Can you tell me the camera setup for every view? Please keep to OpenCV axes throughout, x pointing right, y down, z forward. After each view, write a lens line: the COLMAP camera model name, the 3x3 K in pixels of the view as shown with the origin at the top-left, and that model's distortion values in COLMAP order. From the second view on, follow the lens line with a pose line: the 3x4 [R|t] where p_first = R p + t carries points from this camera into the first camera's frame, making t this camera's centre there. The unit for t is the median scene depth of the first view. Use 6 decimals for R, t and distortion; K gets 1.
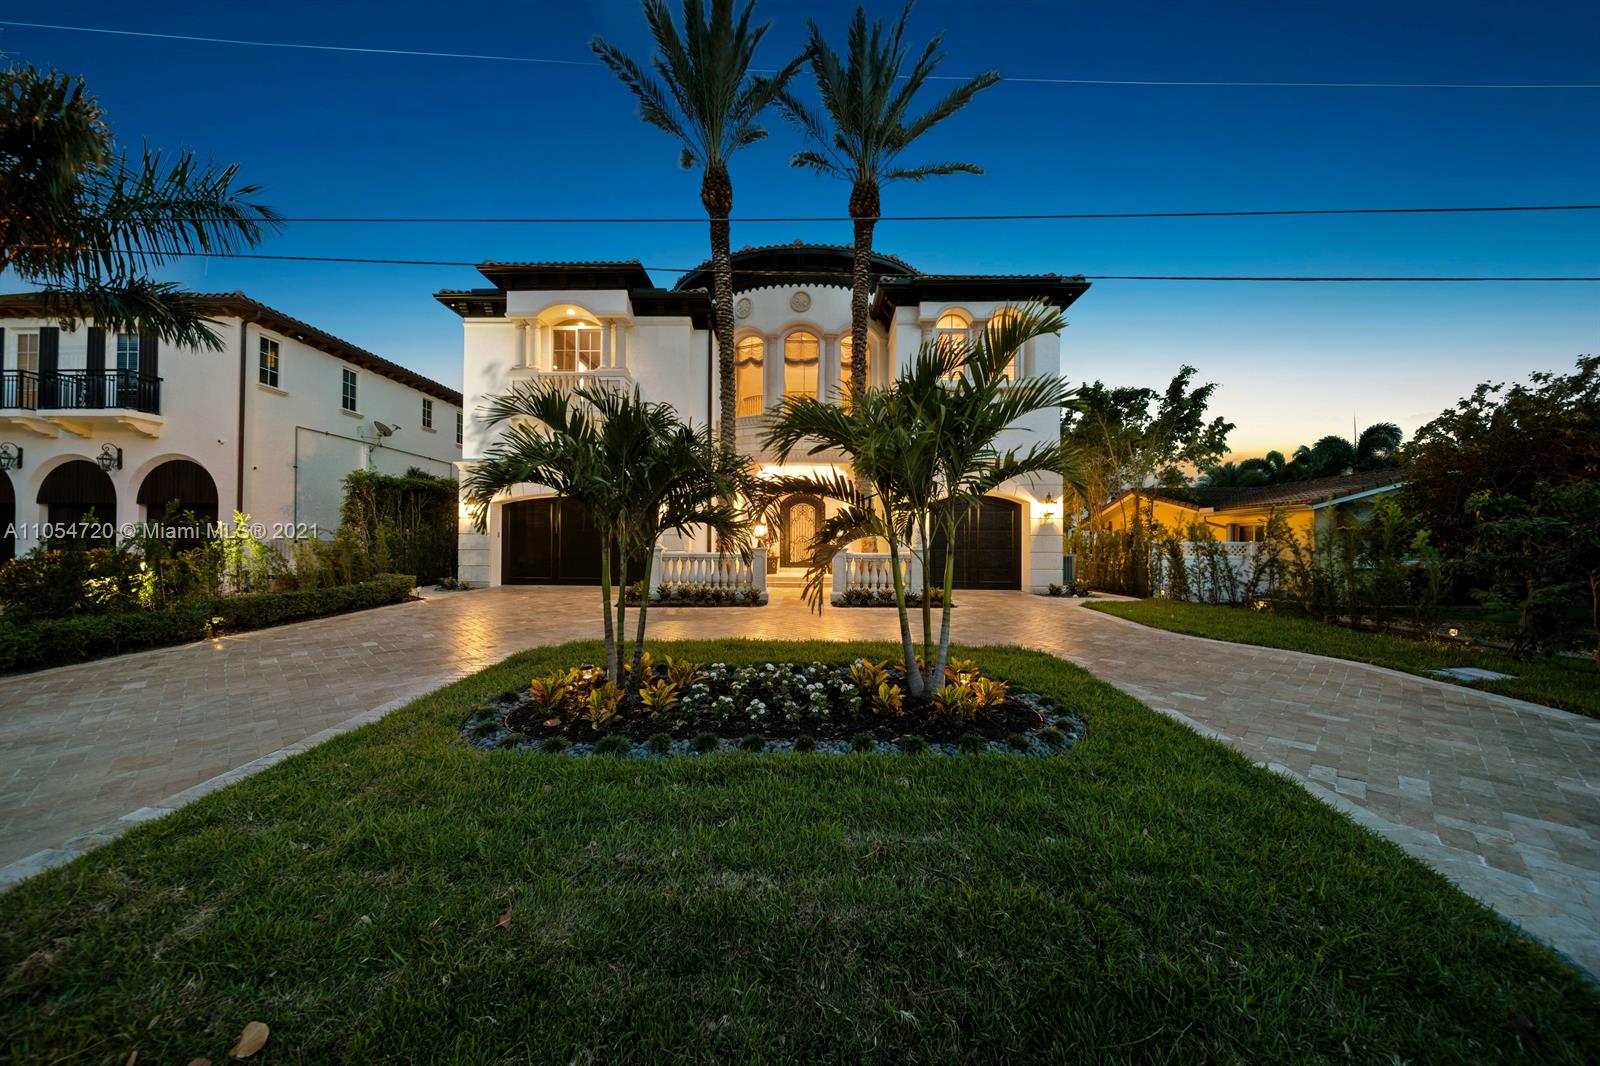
lens RADIAL K [[569.2, 0, 806.8], [0, 569.2, 541.5], [0, 0, 1]] dist [-0.000710, -0.000099]
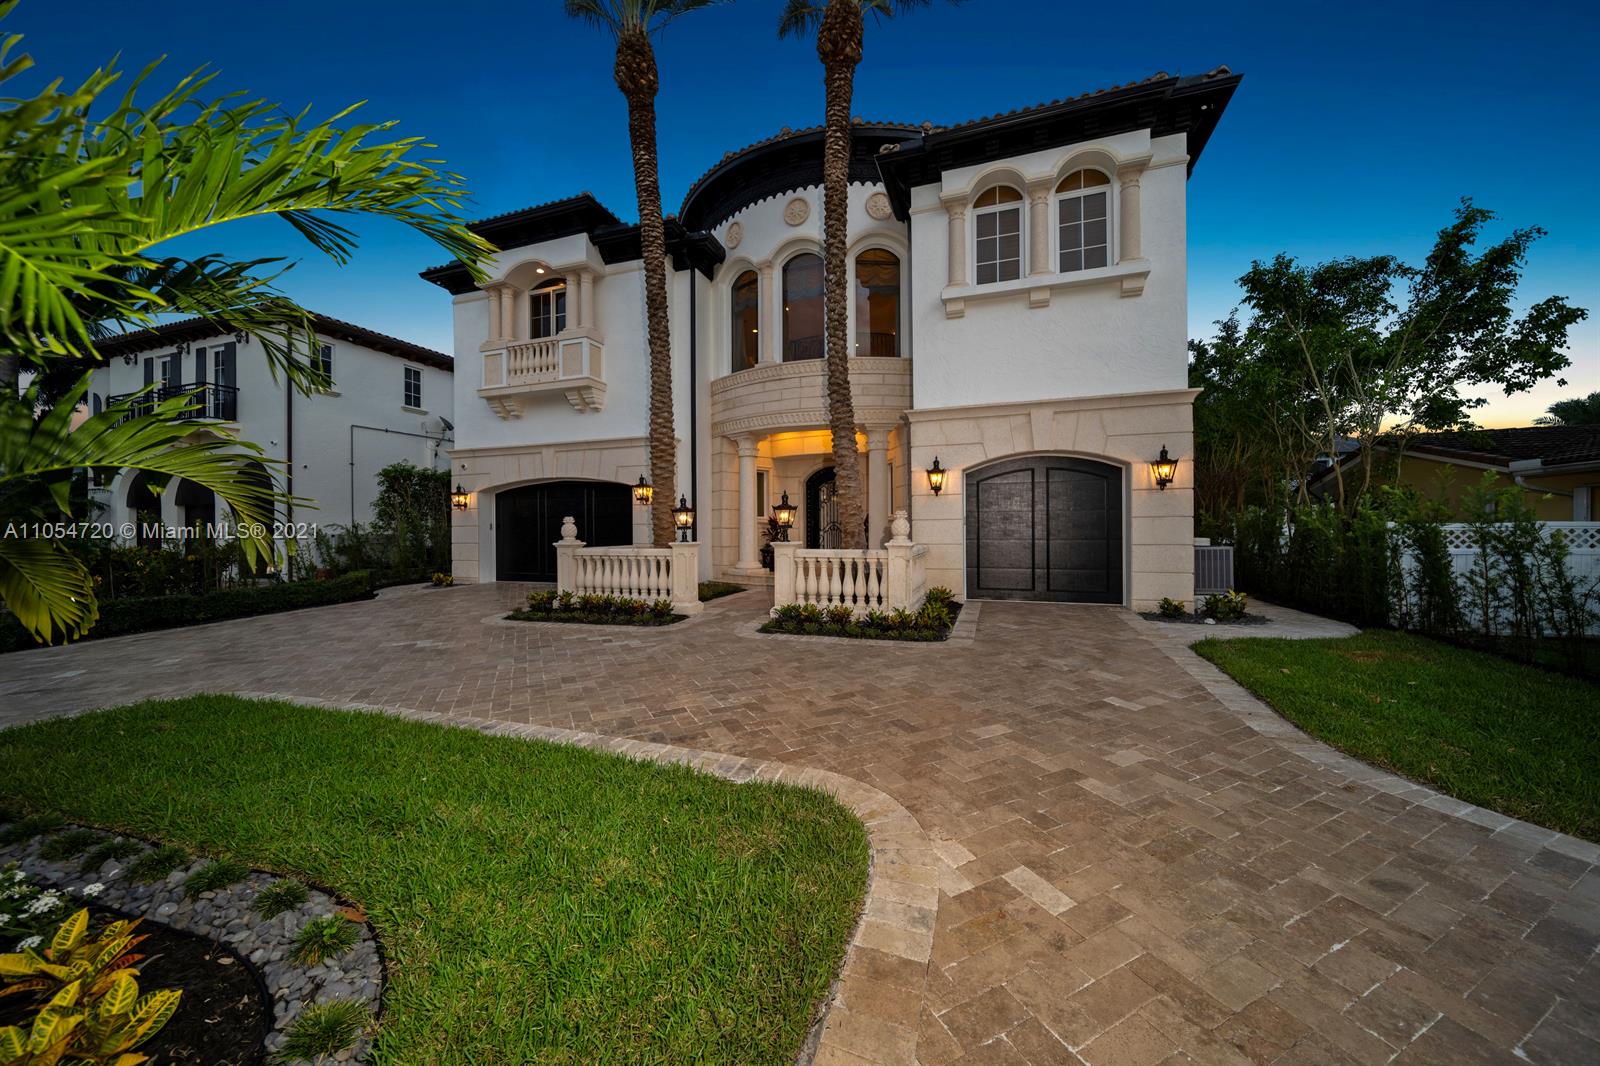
lens RADIAL K [[565.4, 0, 803.7], [0, 565.4, 529.6], [0, 0, 1]] dist [0.001070, -0.002295]
pose [[0.950182, -0.011885, -0.311469, 0.229906], [0.015667, 0.999831, 0.009641, -0.007930], [0.311302, -0.014041, 0.950207, 0.288959]]
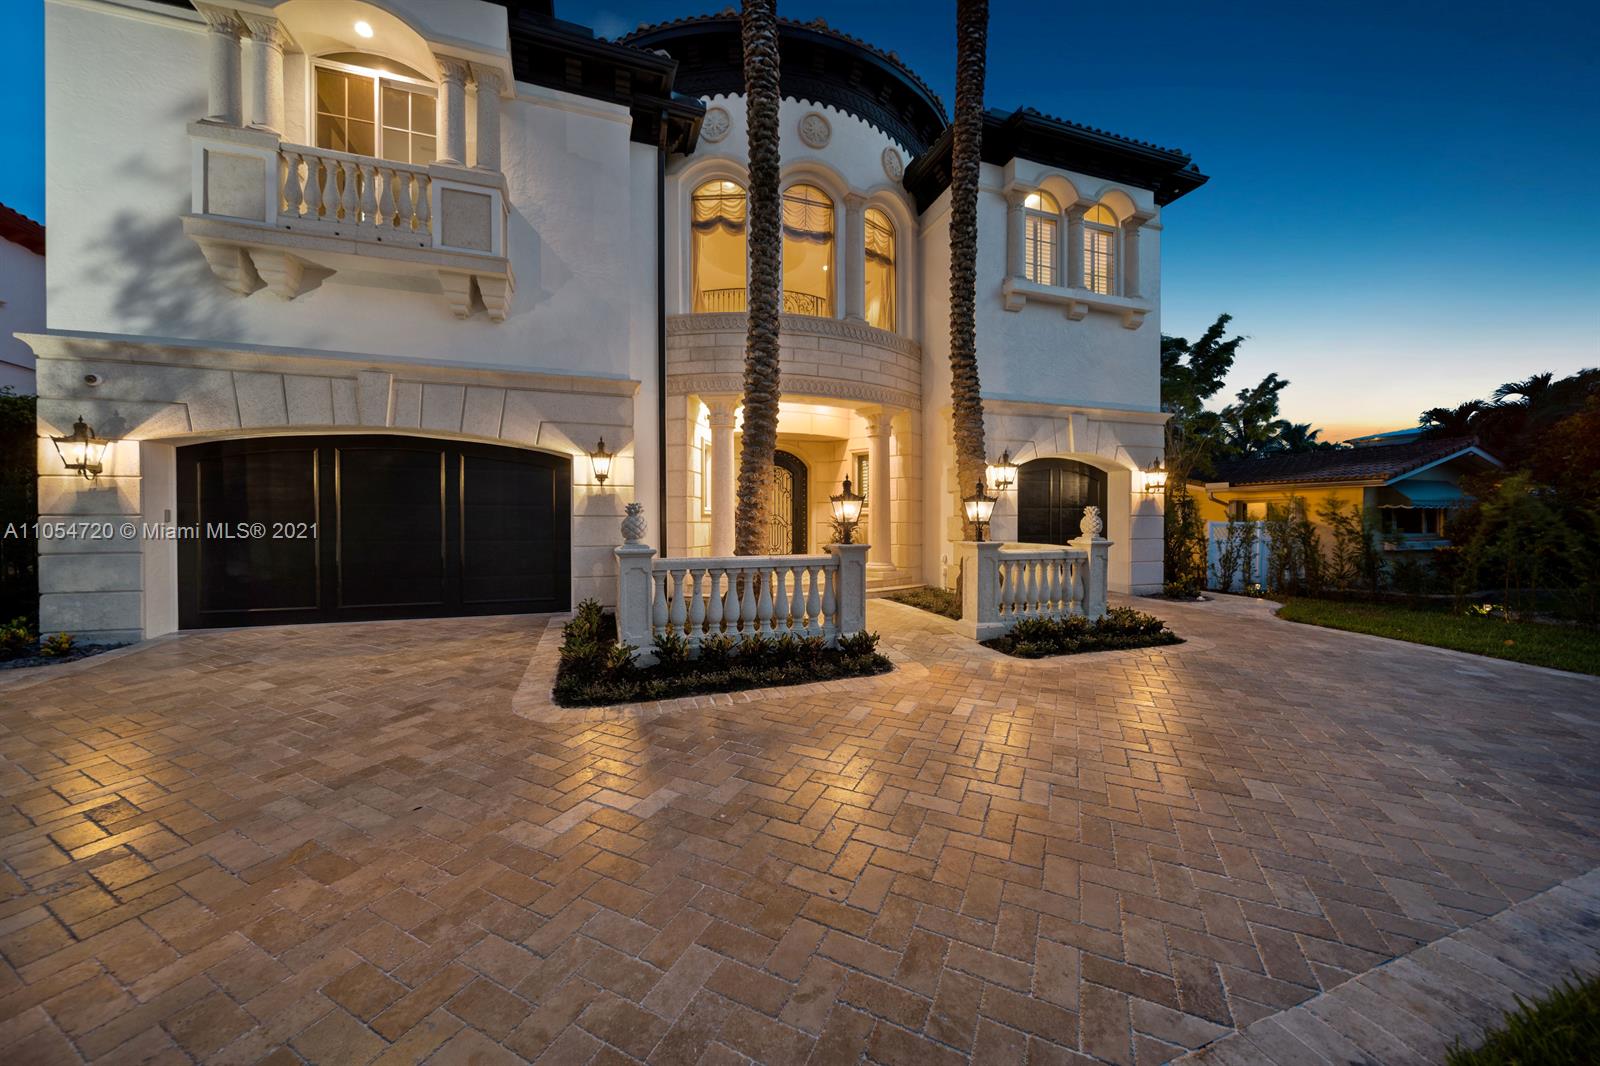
lens RADIAL K [[565.0, 0, 798.9], [0, 565.0, 523.9], [0, 0, 1]] dist [-0.000877, -0.000129]
pose [[0.941199, -0.008778, 0.337740, -0.237264], [0.002052, 0.999793, 0.020266, -0.014288], [-0.337847, -0.018382, 0.941021, 0.436936]]
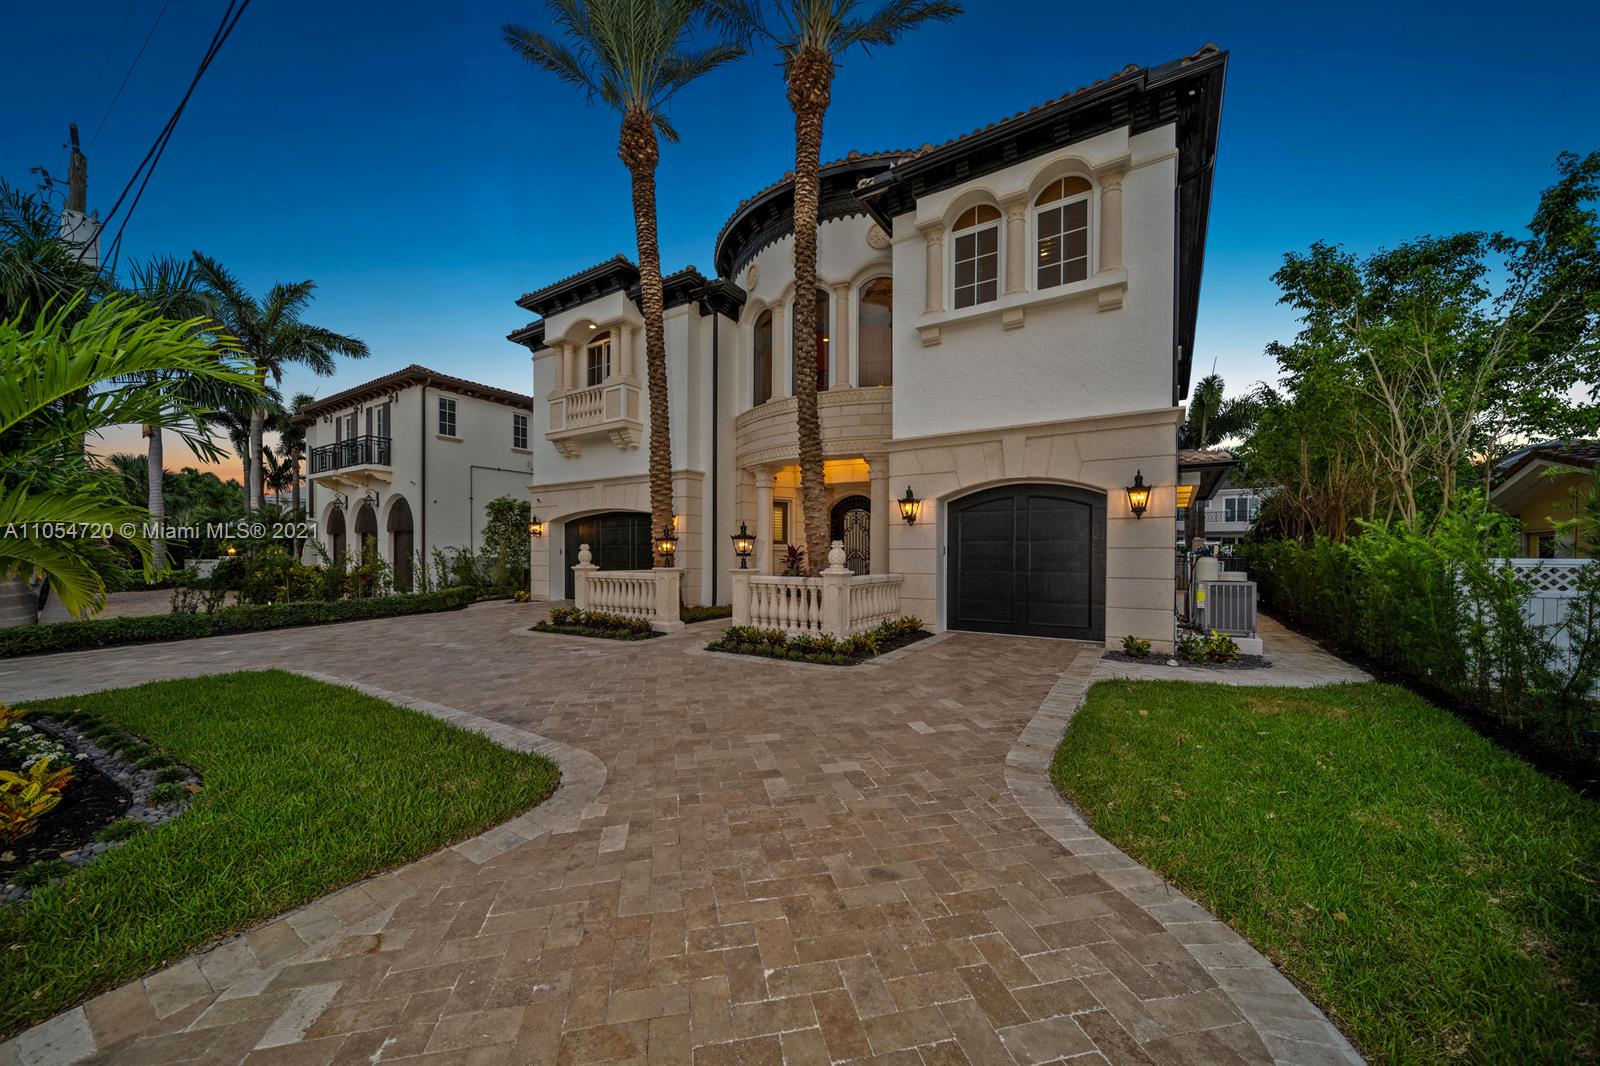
lens RADIAL K [[580.0, 0, 792.6], [0, 580.0, 562.1], [0, 0, 1]] dist [-0.001352, -0.000111]
pose [[0.846422, 0.003376, -0.532501, 0.409073], [0.006656, 0.999835, 0.016918, -0.007895], [0.532470, -0.017864, 0.846260, 0.316701]]
